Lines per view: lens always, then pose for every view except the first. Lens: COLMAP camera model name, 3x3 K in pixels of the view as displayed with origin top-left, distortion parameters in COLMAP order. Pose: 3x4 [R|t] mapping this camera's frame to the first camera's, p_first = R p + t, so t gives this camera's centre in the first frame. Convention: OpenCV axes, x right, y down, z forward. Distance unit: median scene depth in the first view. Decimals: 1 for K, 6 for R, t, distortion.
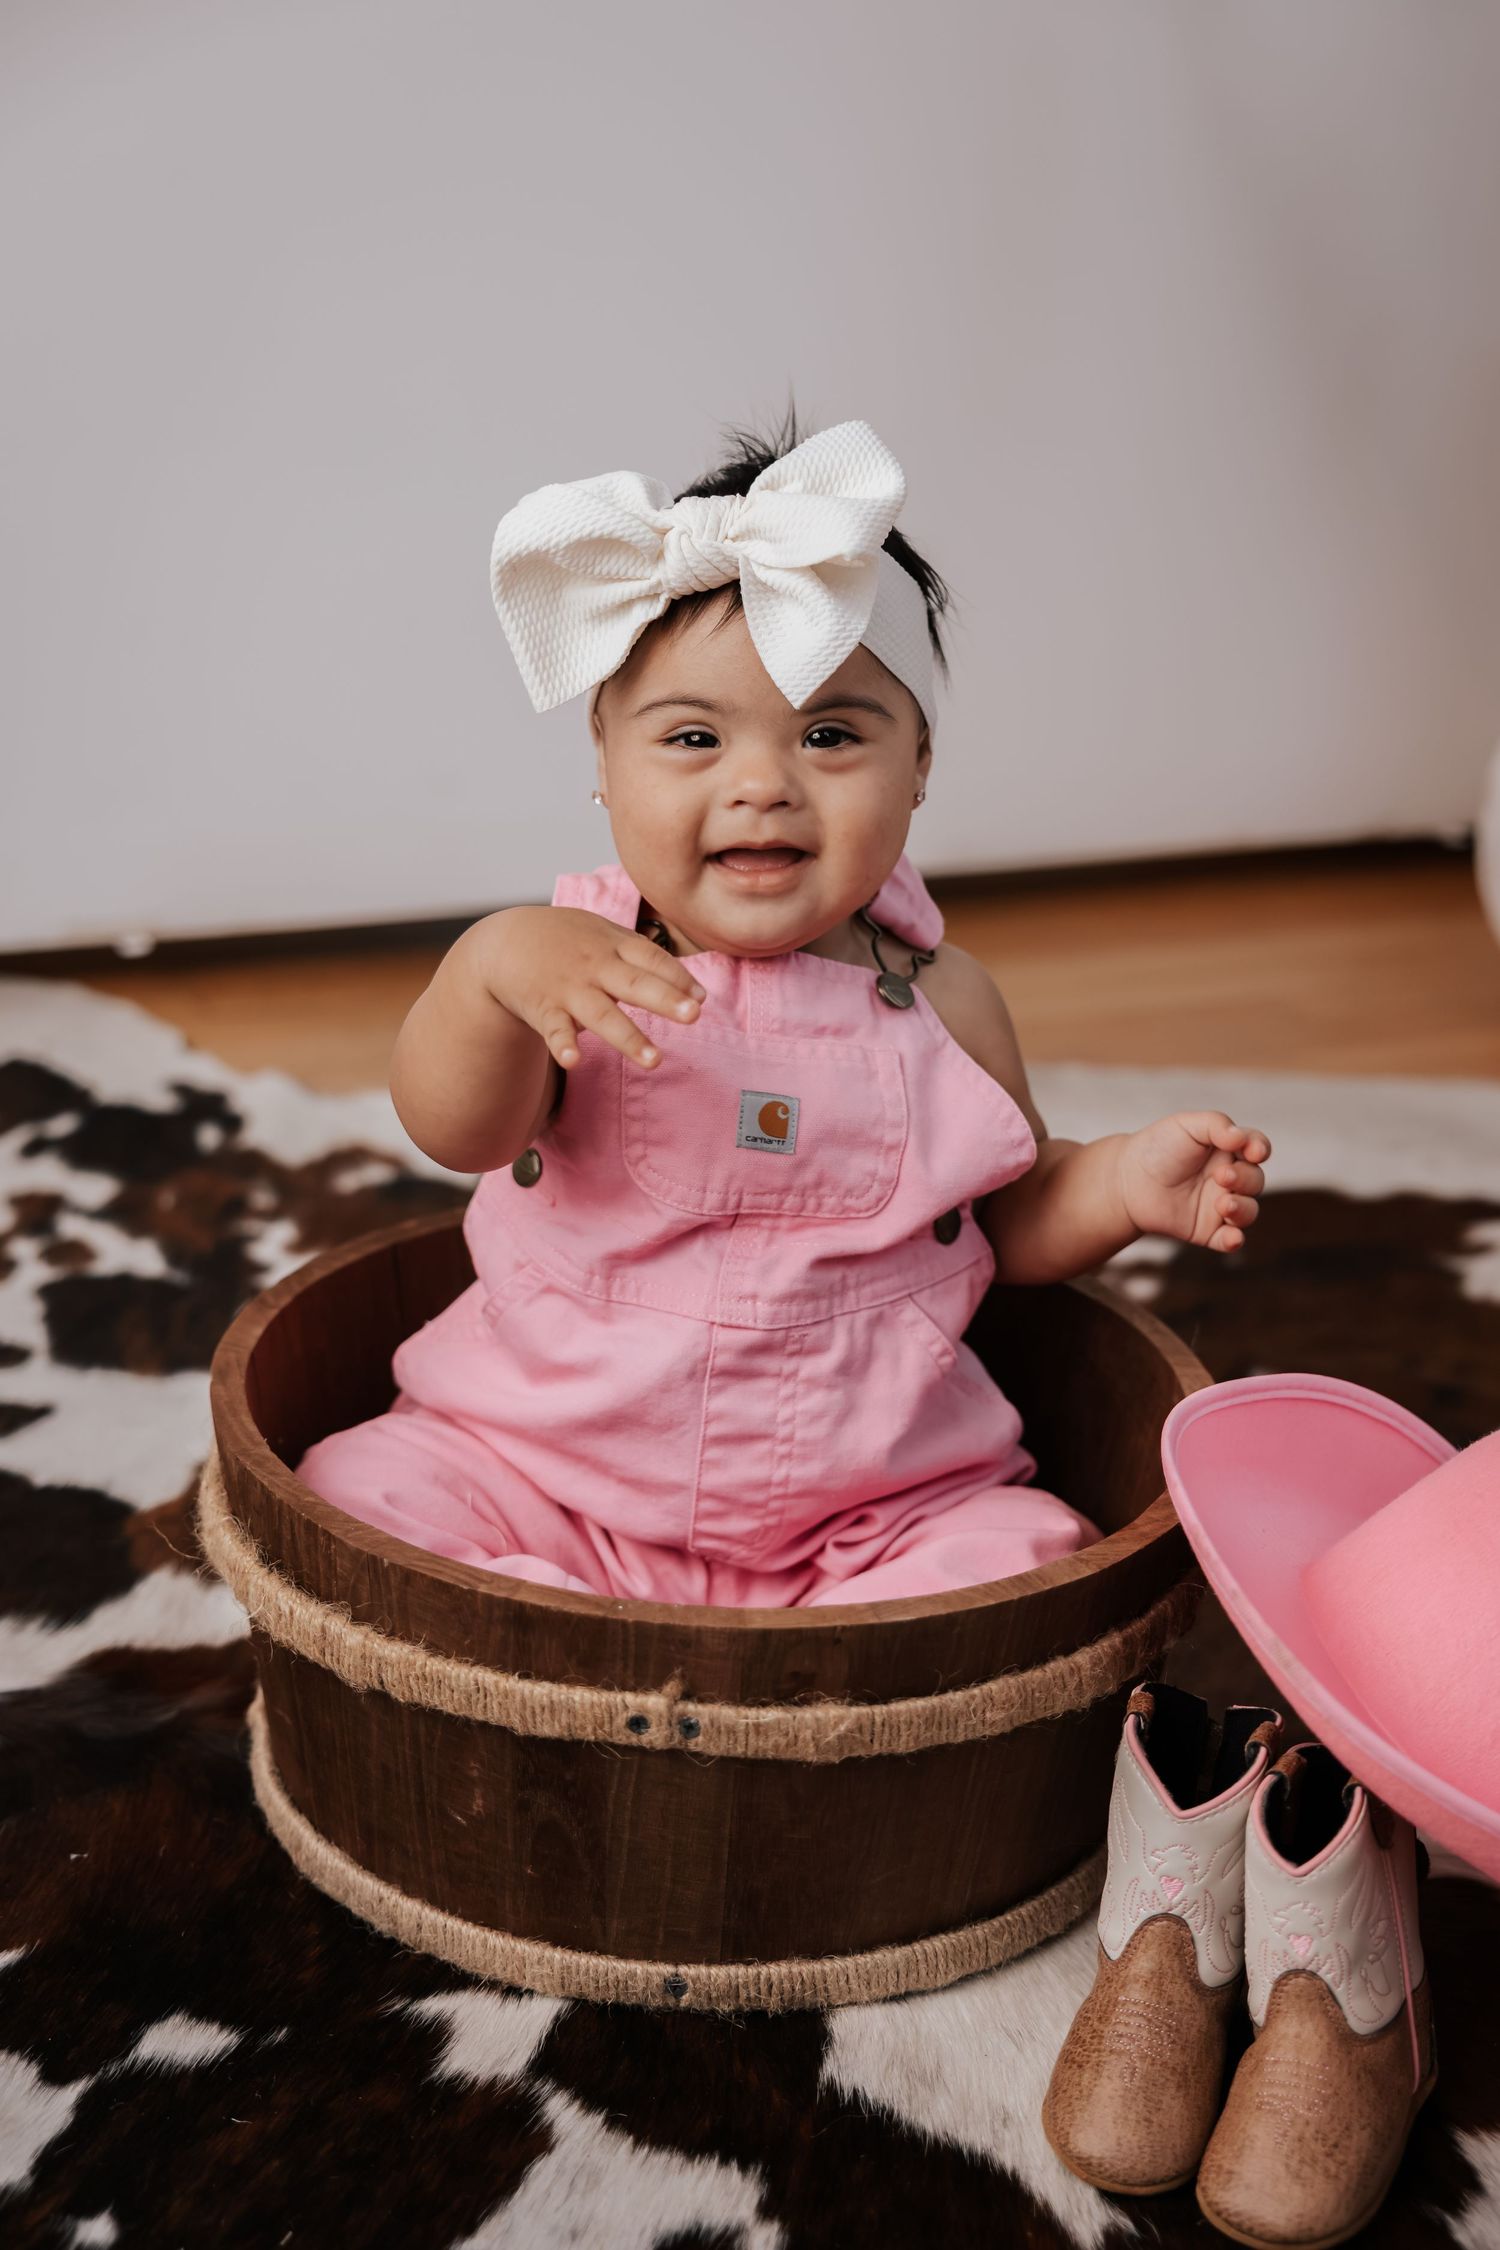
lens RADIAL K [[3198.8, 0, 734.7], [0, 3198.8, 1141.7], [0, 0, 1]] dist [0.027239, 0.000000]
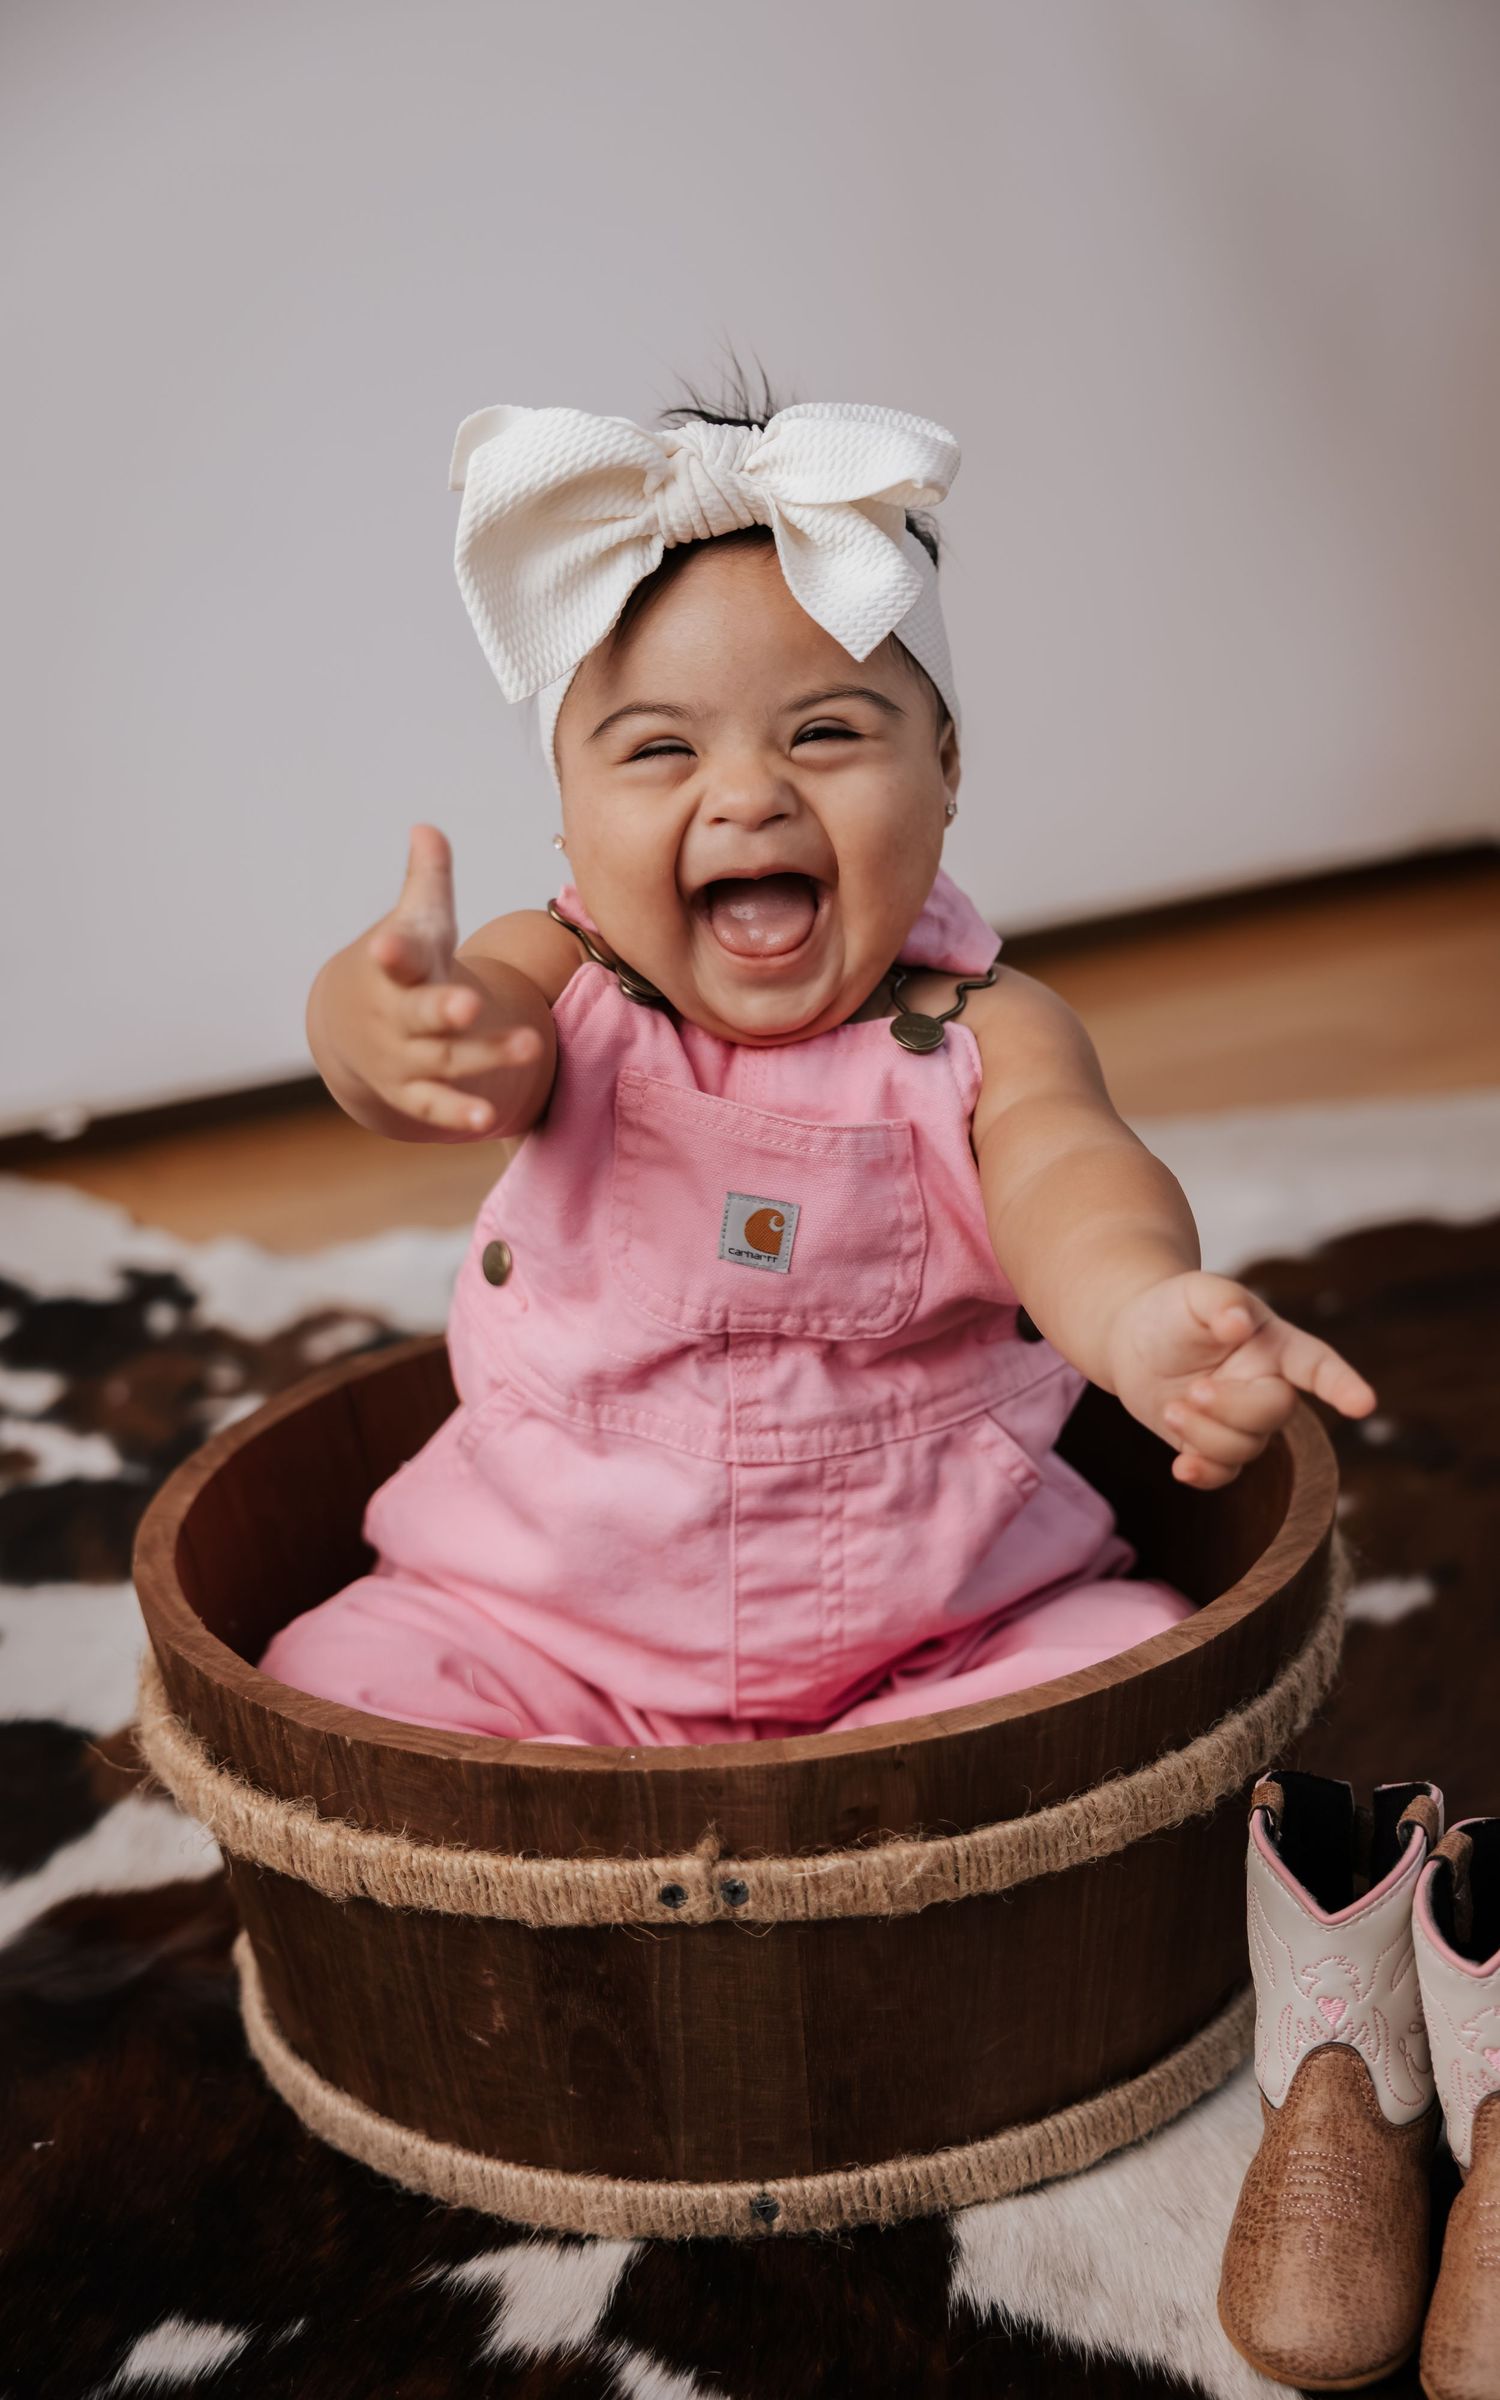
lens RADIAL K [[3349.0, 0, 783.6], [0, 3349.0, 1257.7], [0, 0, 1]] dist [0.049172, 0.000000]
pose [[0.991745, -0.128084, -0.006028, 0.023261], [0.127938, 0.991574, -0.020325, 0.038089], [0.008580, 0.019386, 0.999775, 0.125675]]
